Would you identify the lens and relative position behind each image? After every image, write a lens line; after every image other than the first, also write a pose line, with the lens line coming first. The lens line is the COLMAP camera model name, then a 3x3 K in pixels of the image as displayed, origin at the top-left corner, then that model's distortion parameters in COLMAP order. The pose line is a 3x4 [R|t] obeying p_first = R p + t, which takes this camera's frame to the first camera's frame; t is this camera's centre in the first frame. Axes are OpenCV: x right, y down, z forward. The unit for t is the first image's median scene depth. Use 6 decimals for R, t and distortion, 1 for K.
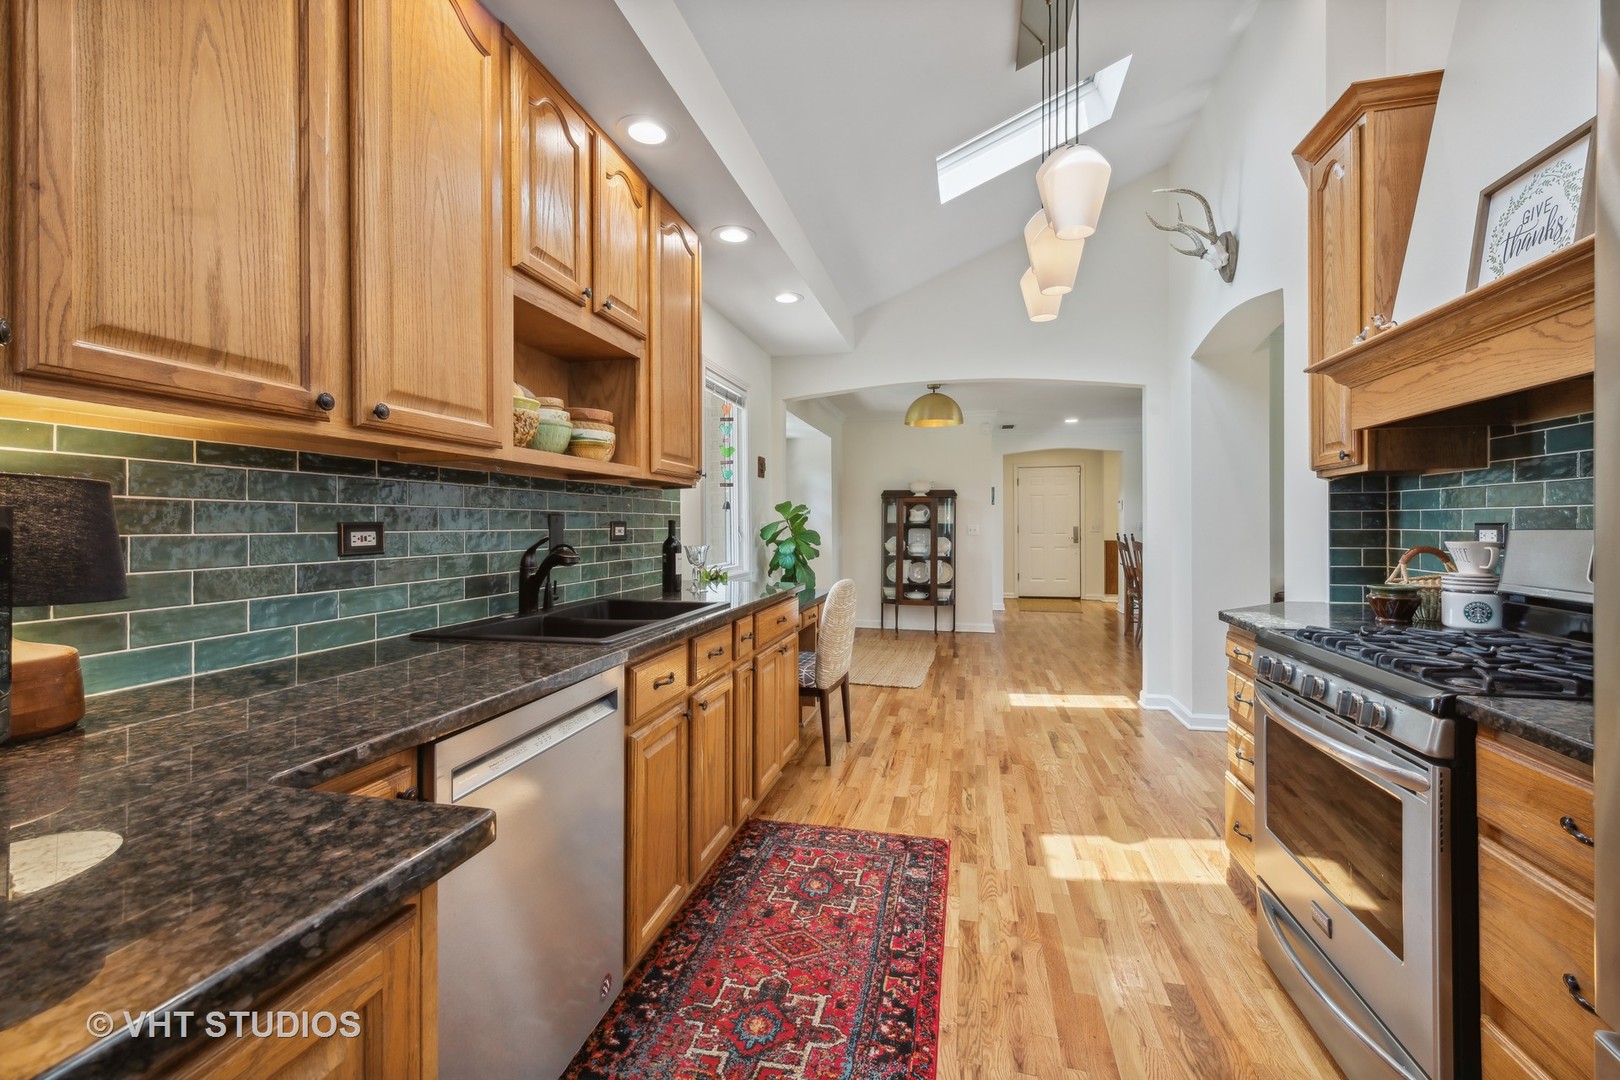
lens RADIAL K [[688.1, 0, 812.3], [0, 688.1, 517.8], [0, 0, 1]] dist [0.000841, 0.000042]
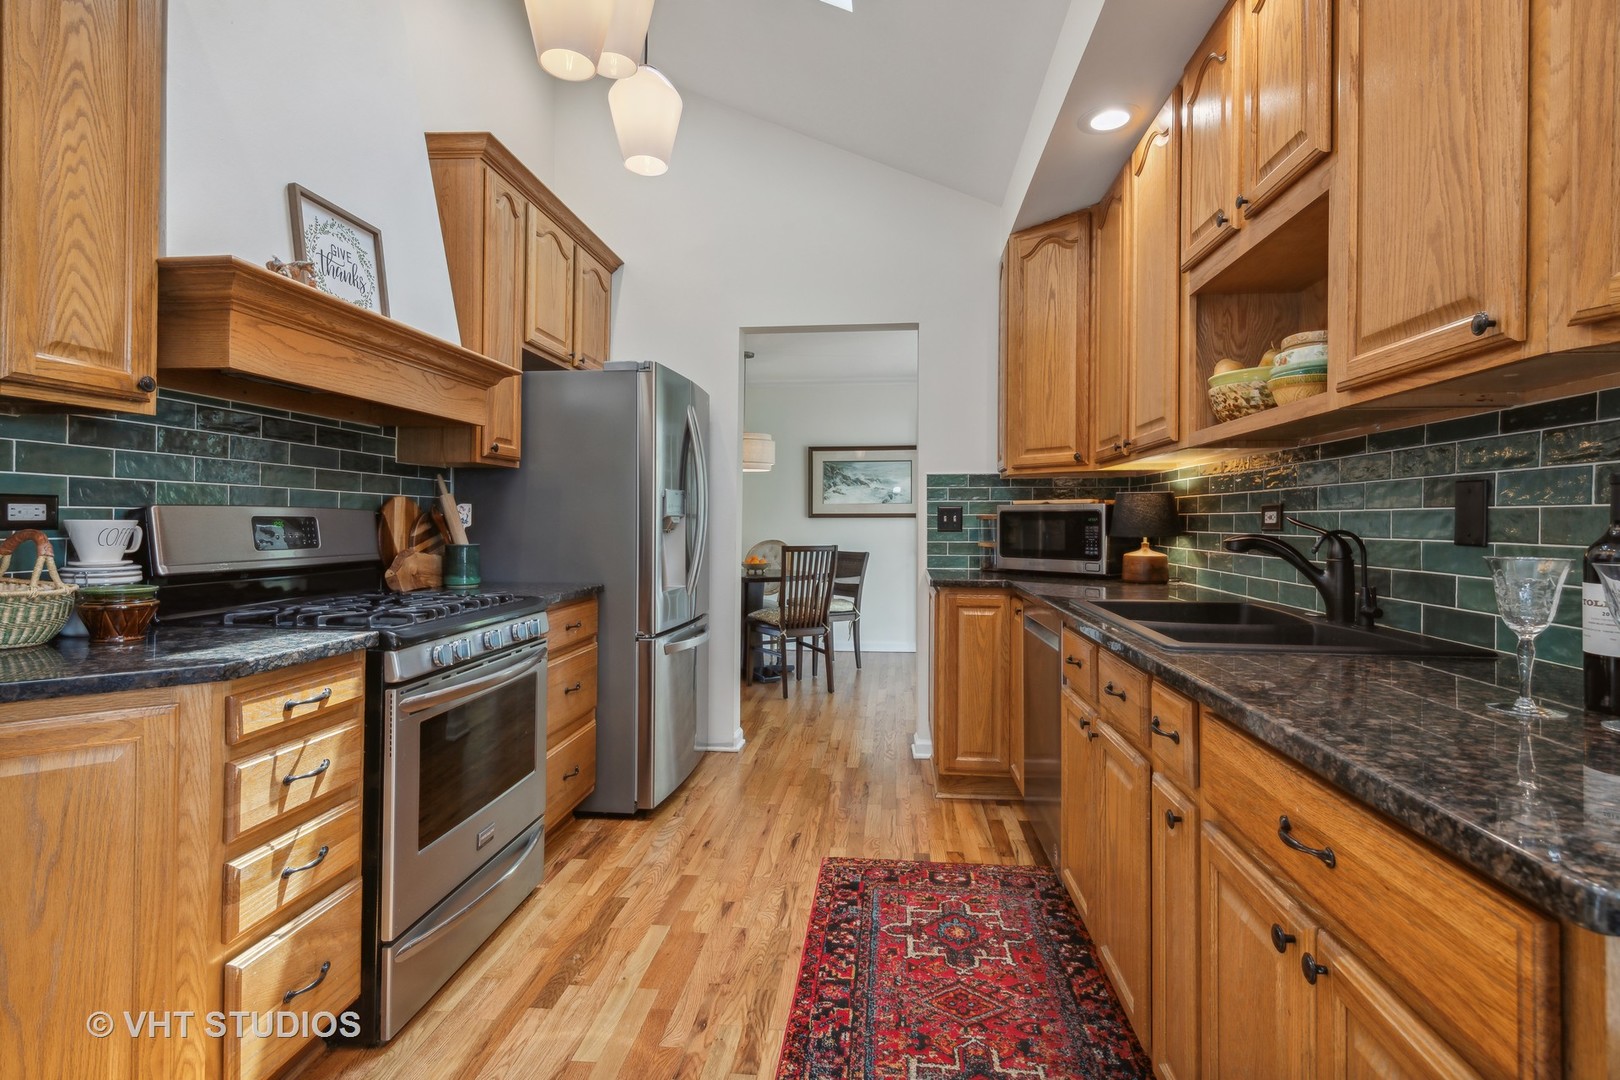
lens RADIAL K [[766.5, 0, 811.7], [0, 766.5, 546.4], [0, 0, 1]] dist [0.032328, -0.025367]
pose [[-0.993276, 0.002640, -0.115736, 0.256672], [-0.000370, 0.999662, 0.025979, 0.037751], [0.115766, 0.025847, -0.992940, 1.825794]]
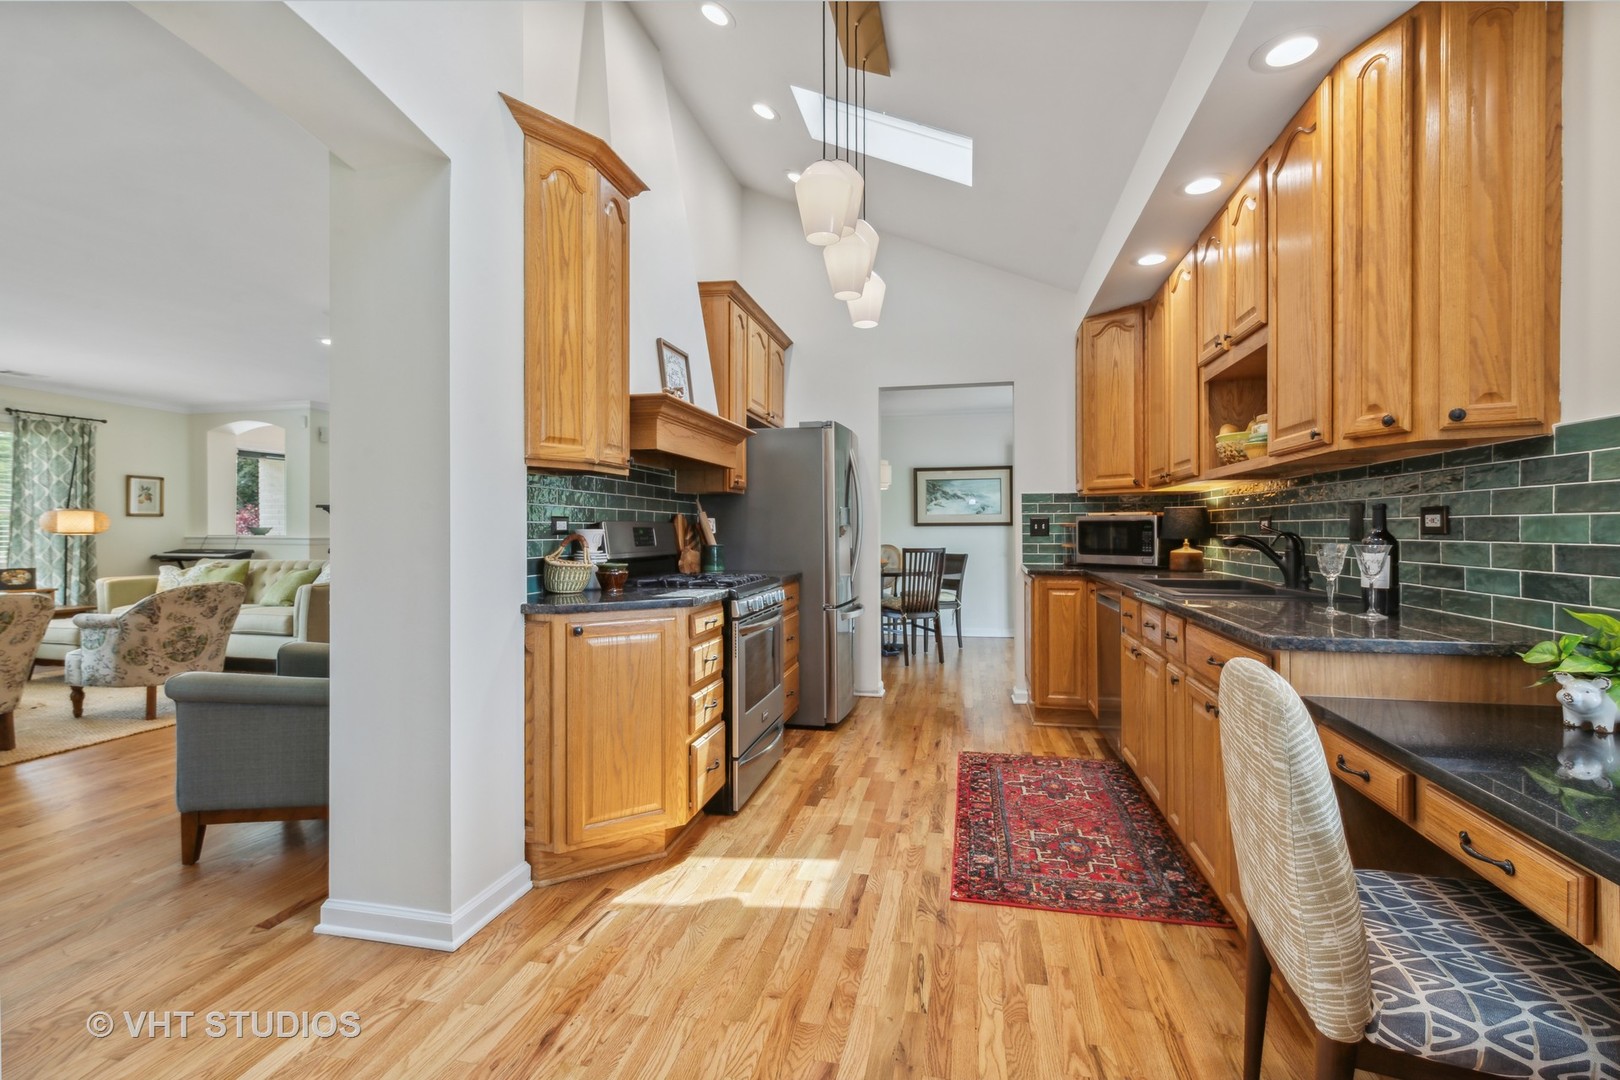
lens RADIAL K [[730.6, 0, 800.9], [0, 730.6, 535.1], [0, 0, 1]] dist [0.004062, 0.000577]
pose [[-0.999989, 0.003067, 0.003639, 0.483259], [0.003068, 0.999995, 0.000174, 0.043911], [-0.003638, 0.000186, -0.999993, 2.413849]]
